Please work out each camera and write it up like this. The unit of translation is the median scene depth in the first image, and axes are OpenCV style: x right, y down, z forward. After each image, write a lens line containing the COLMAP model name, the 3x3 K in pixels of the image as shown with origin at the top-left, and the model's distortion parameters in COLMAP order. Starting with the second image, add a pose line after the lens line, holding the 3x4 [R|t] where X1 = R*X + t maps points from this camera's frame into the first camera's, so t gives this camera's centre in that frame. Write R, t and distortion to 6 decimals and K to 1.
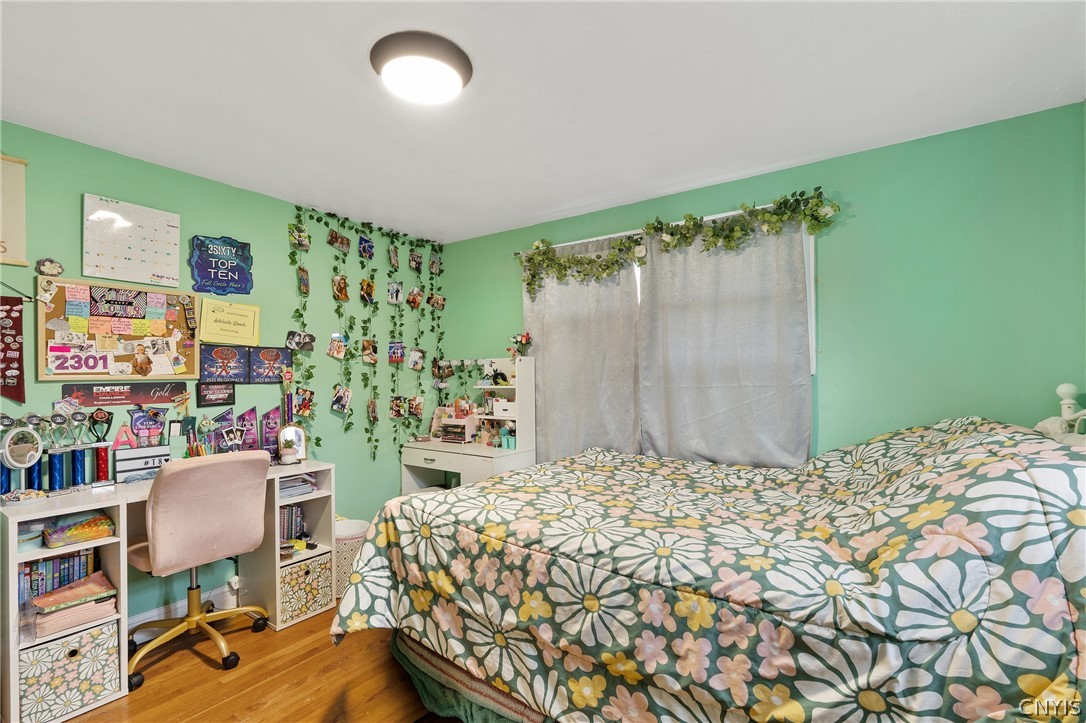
lens RADIAL K [[497.5, 0, 541.4], [0, 497.5, 380.4], [0, 0, 1]] dist [-0.001918, -0.000111]
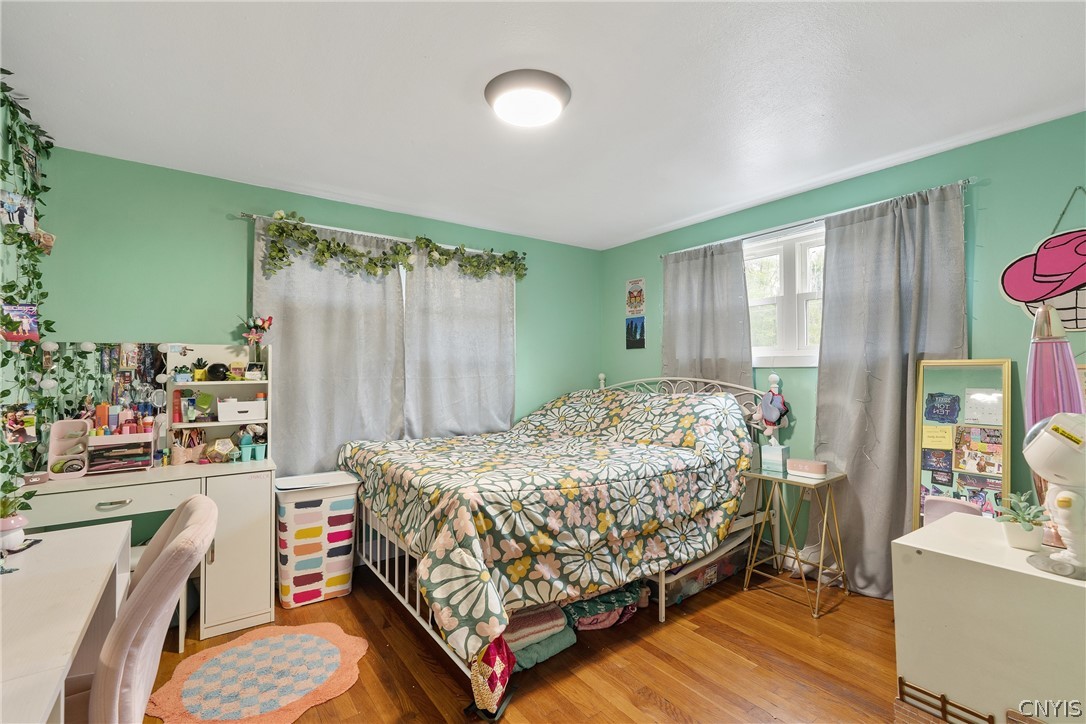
lens RADIAL K [[485.7, 0, 551.8], [0, 485.7, 361.6], [0, 0, 1]] dist [-0.002846, -0.000246]
pose [[0.312300, 0.023856, 0.949684, -1.339506], [0.010736, 0.999532, -0.028639, 0.016666], [-0.949923, 0.019140, 0.311898, 0.633506]]
